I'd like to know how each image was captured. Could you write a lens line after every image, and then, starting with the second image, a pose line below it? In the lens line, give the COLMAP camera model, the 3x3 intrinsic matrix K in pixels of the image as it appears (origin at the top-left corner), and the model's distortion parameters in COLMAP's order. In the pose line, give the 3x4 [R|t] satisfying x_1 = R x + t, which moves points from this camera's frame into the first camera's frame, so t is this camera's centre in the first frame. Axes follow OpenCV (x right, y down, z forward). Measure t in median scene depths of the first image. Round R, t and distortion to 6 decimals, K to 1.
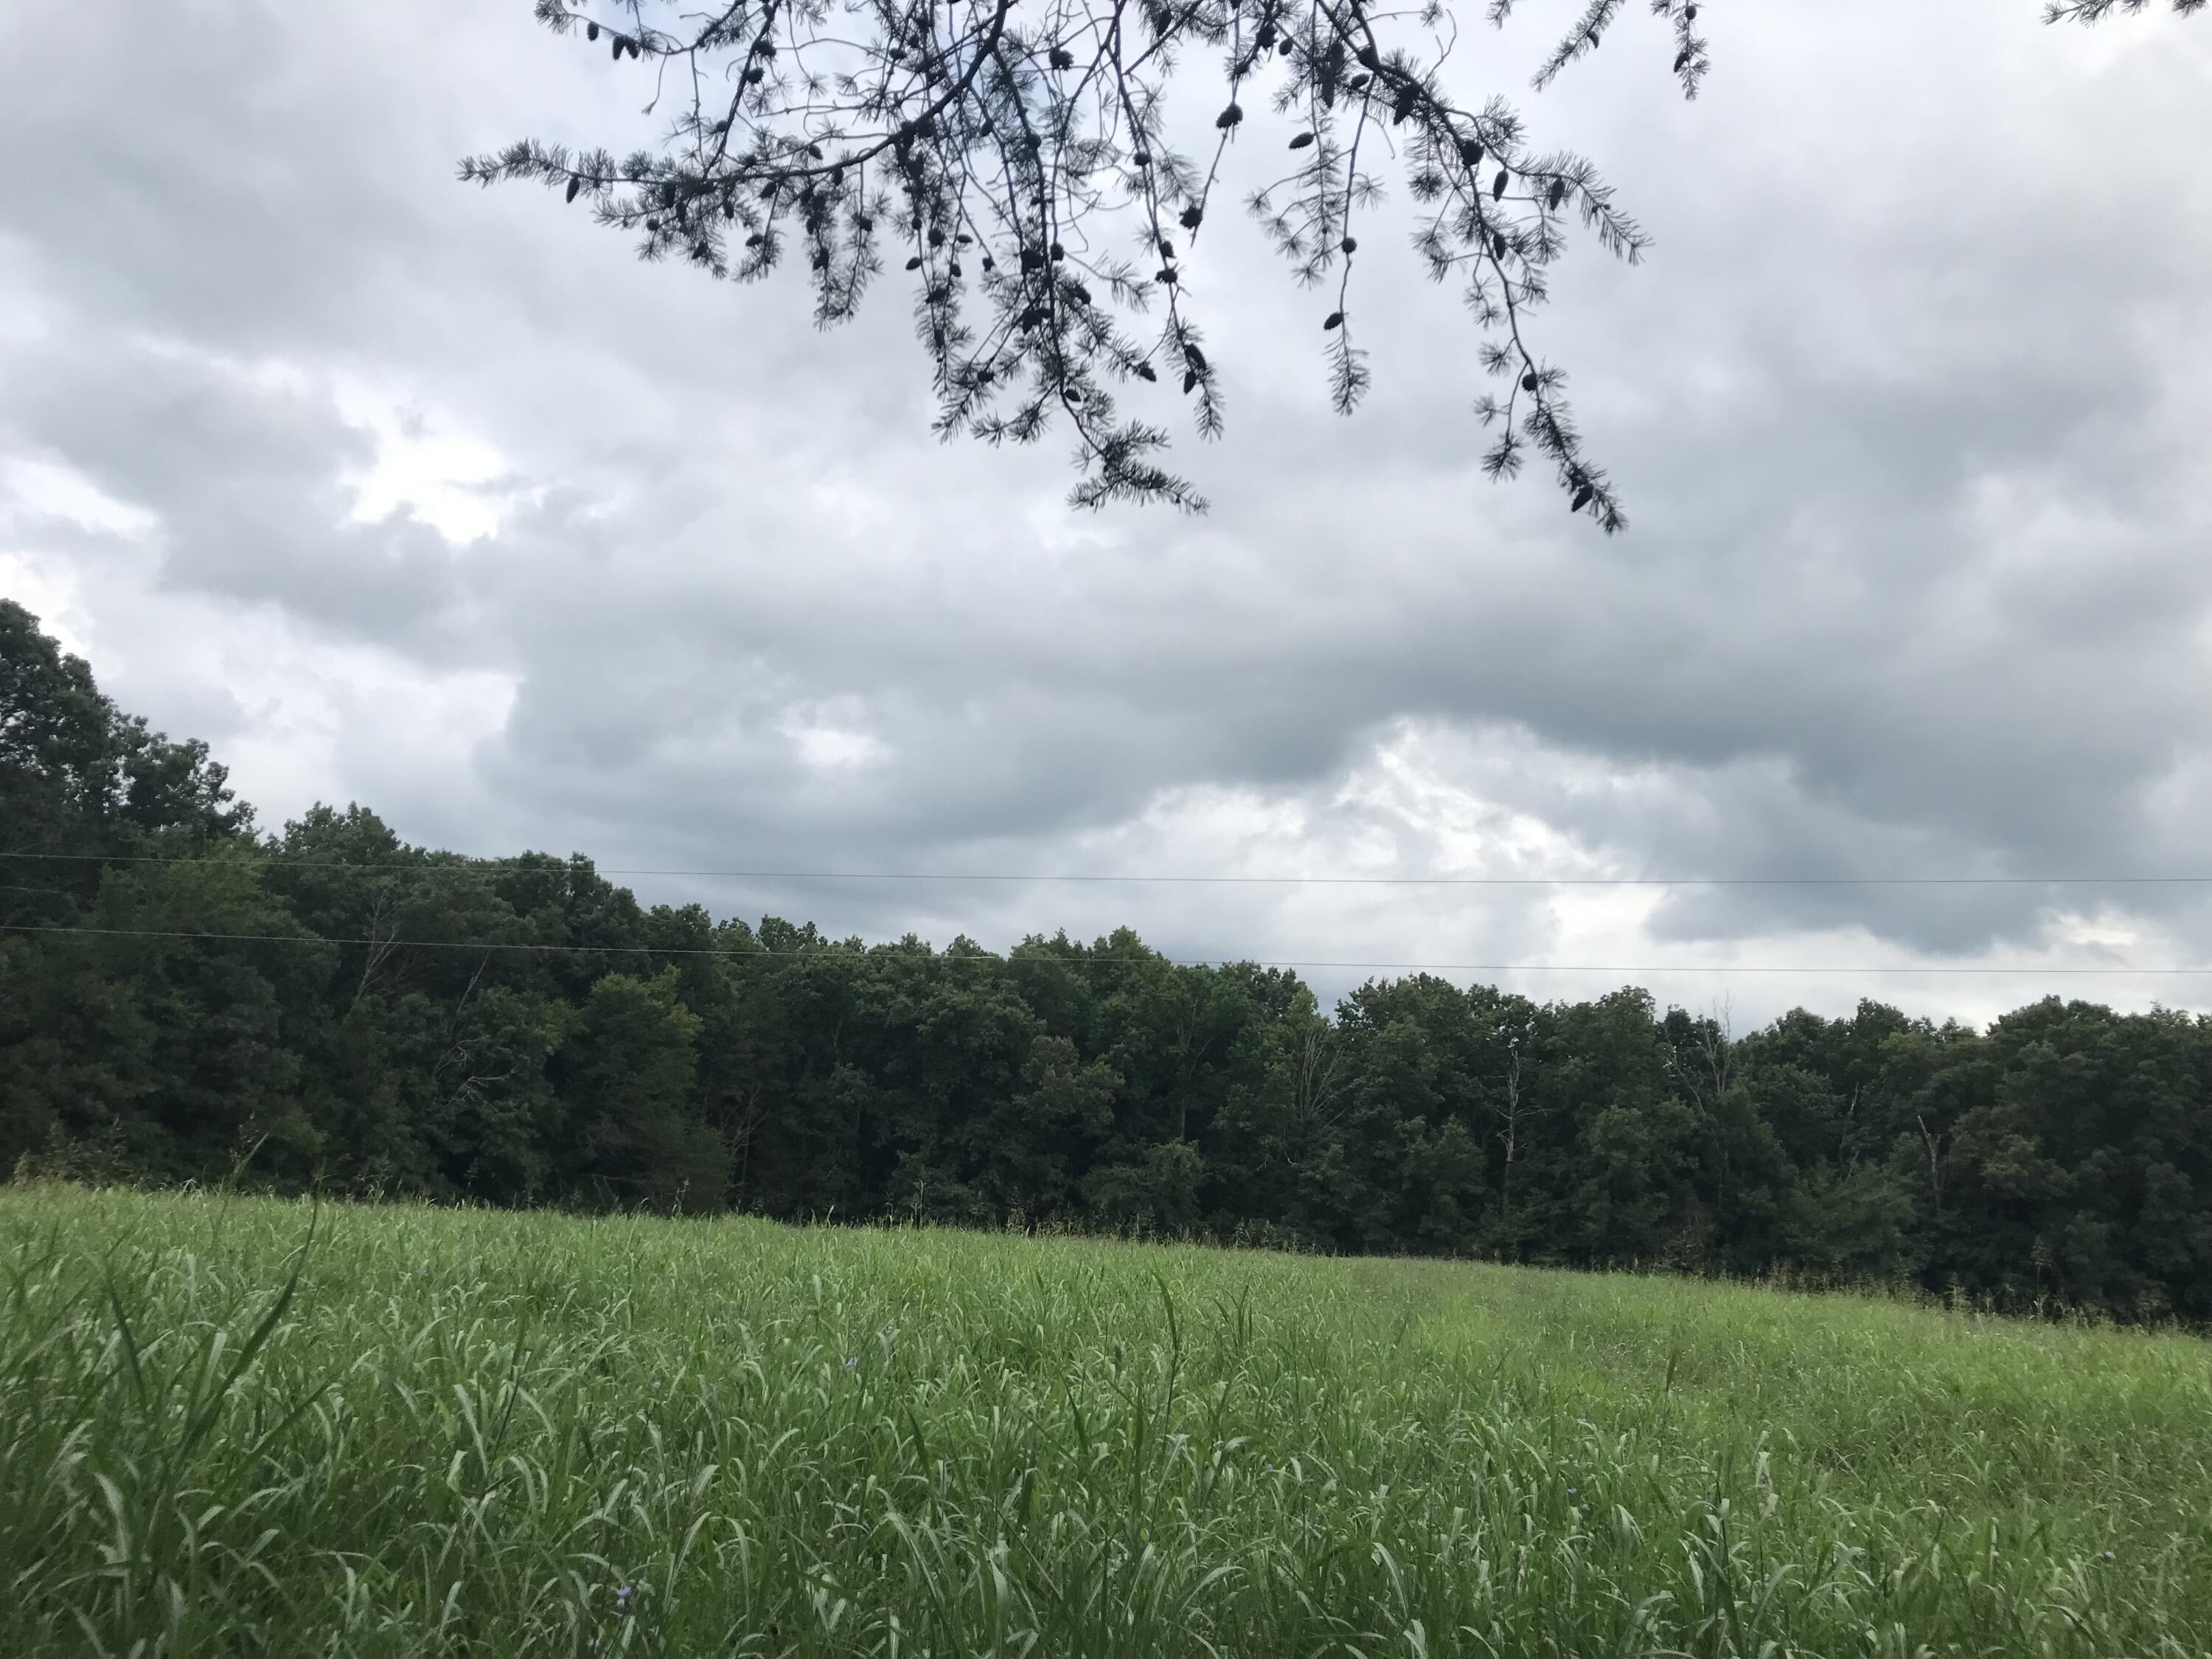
lens RADIAL K [[1847.1, 0, 1098.2], [0, 1847.1, 820.6], [0, 0, 1]] dist [0.063971, -0.073796]
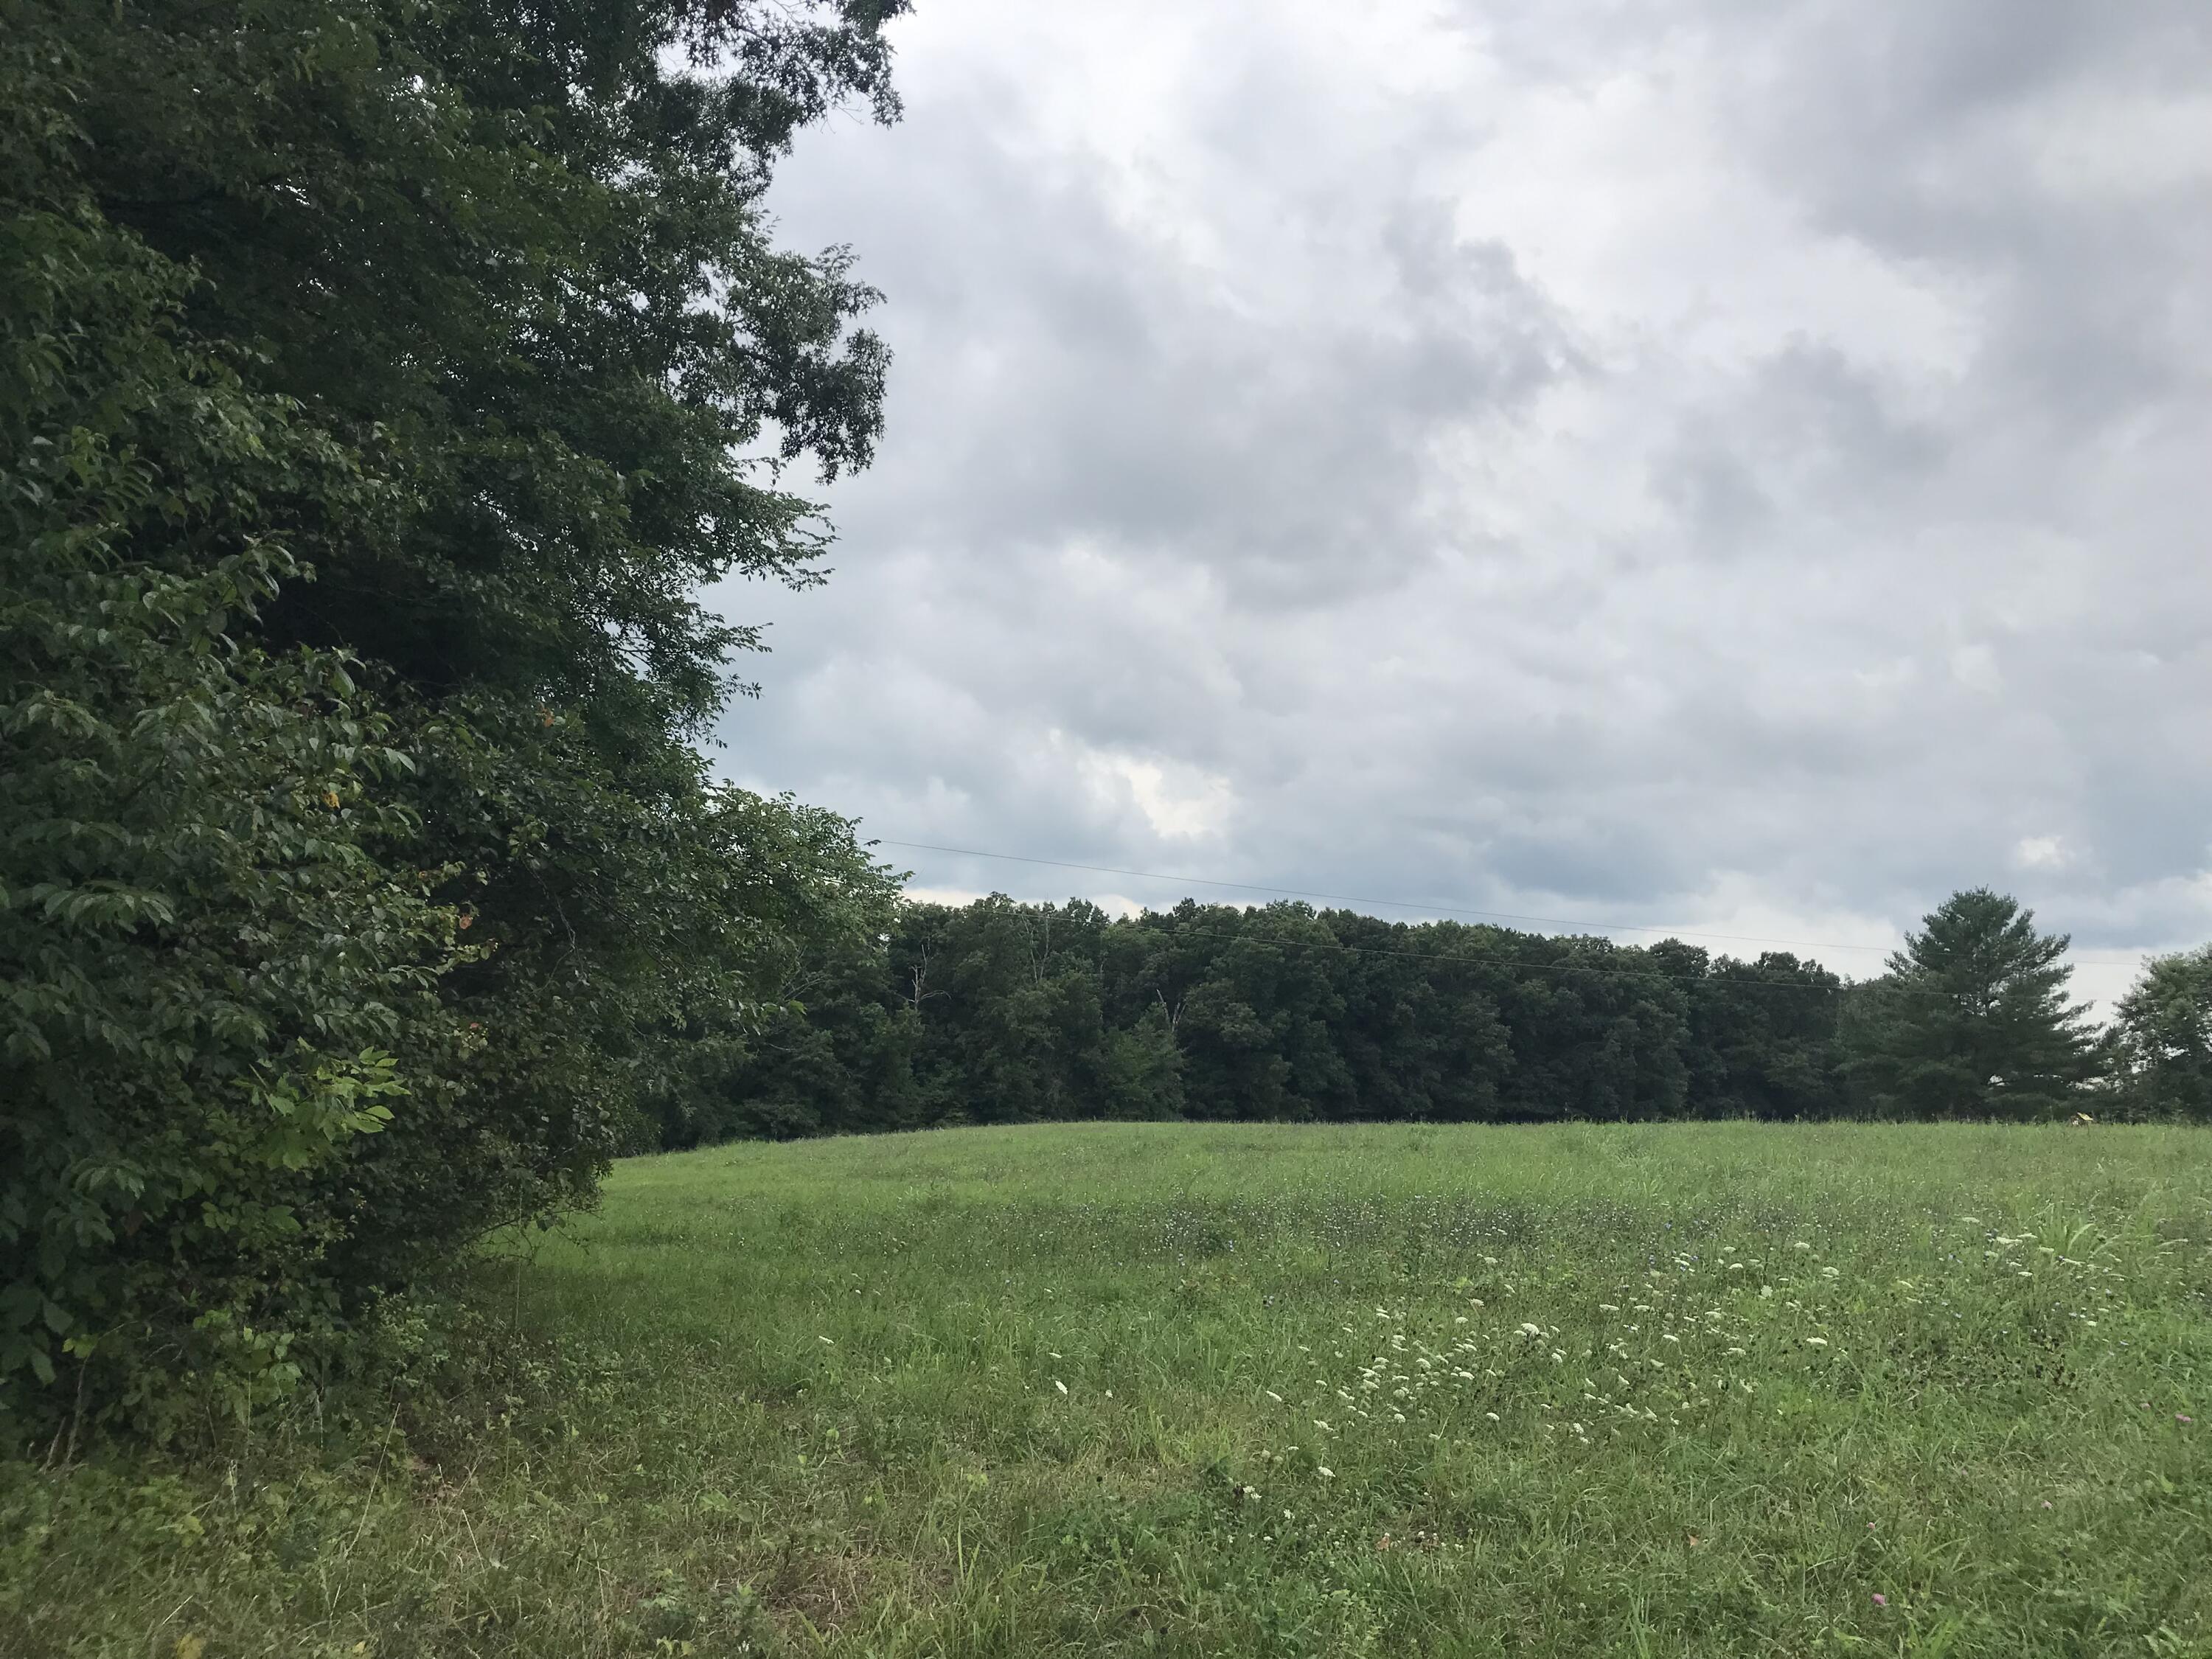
lens RADIAL K [[1847.1, 0, 1098.8], [0, 1847.1, 828.0], [0, 0, 1]] dist [0.063971, -0.073796]
pose [[0.737641, 0.034996, 0.674286, -0.473597], [-0.092336, 0.994502, 0.049396, -0.018661], [-0.668850, -0.098698, 0.736816, 0.058066]]
